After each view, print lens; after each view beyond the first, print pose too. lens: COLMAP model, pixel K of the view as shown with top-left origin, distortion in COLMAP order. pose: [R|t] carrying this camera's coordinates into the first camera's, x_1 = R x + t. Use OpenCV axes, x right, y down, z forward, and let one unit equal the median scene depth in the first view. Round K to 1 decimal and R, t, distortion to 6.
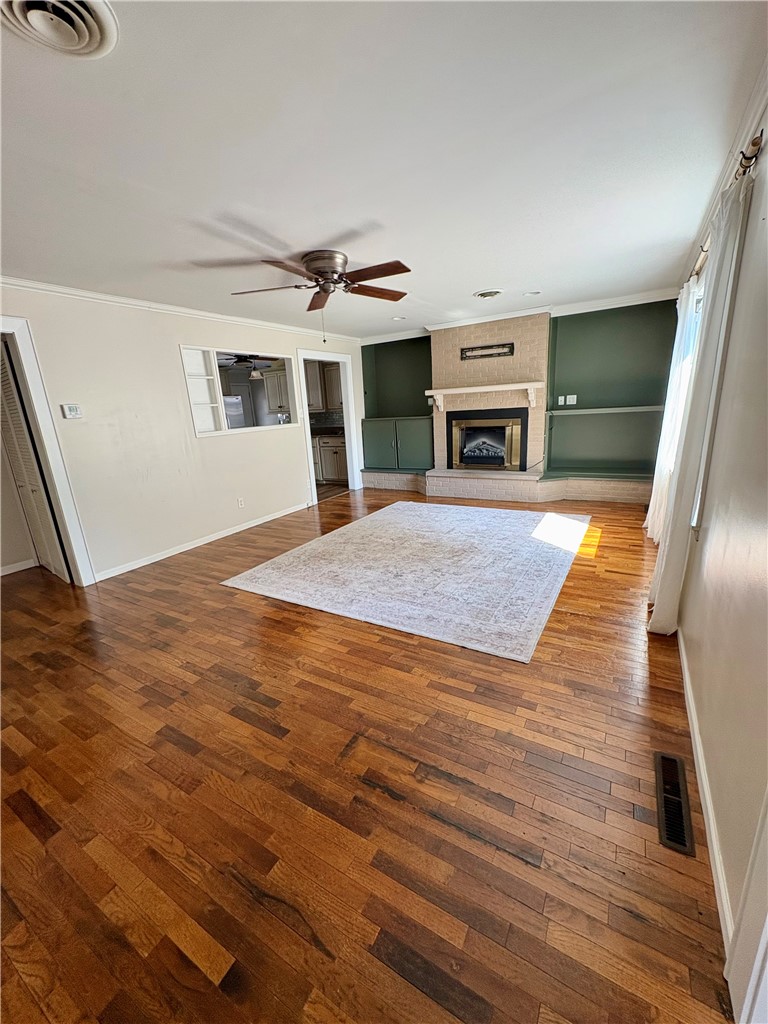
lens RADIAL K [[406.7, 0, 383.7], [0, 406.7, 513.7], [0, 0, 1]] dist [-0.001380, 0.000134]
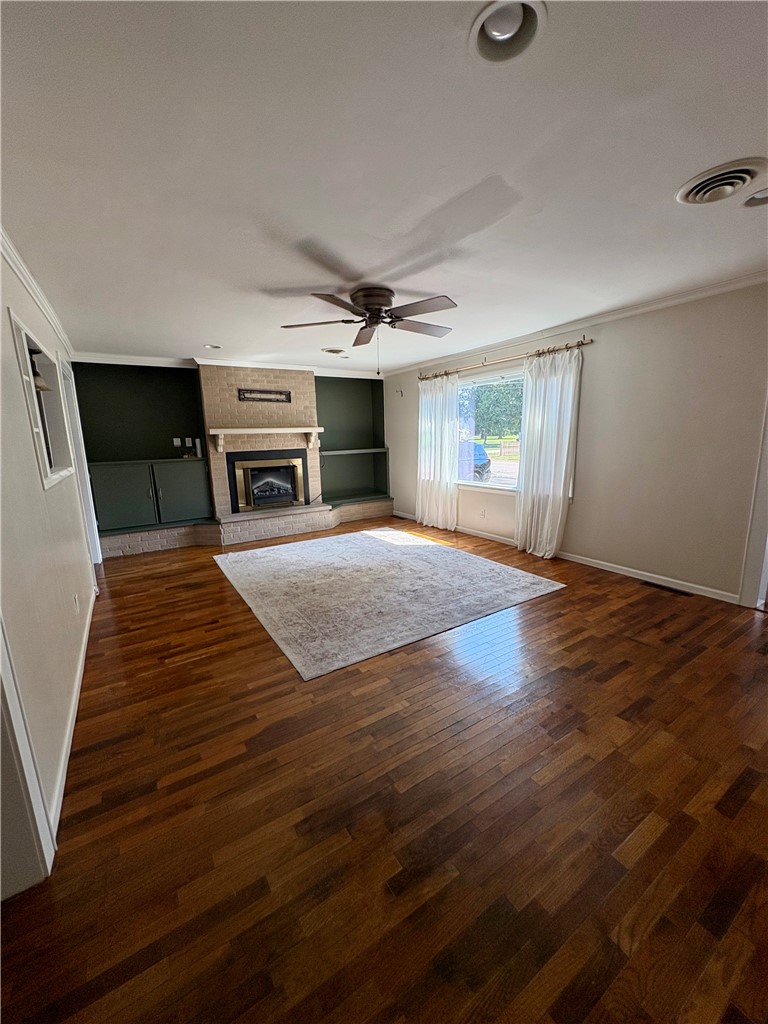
lens RADIAL K [[406.7, 0, 385.0], [0, 406.7, 513.0], [0, 0, 1]] dist [-0.001380, 0.000134]
pose [[0.449319, -0.121021, 0.885137, -0.581233], [0.230368, 0.972971, 0.016089, -0.054124], [-0.863159, 0.196677, 0.465053, 0.316878]]
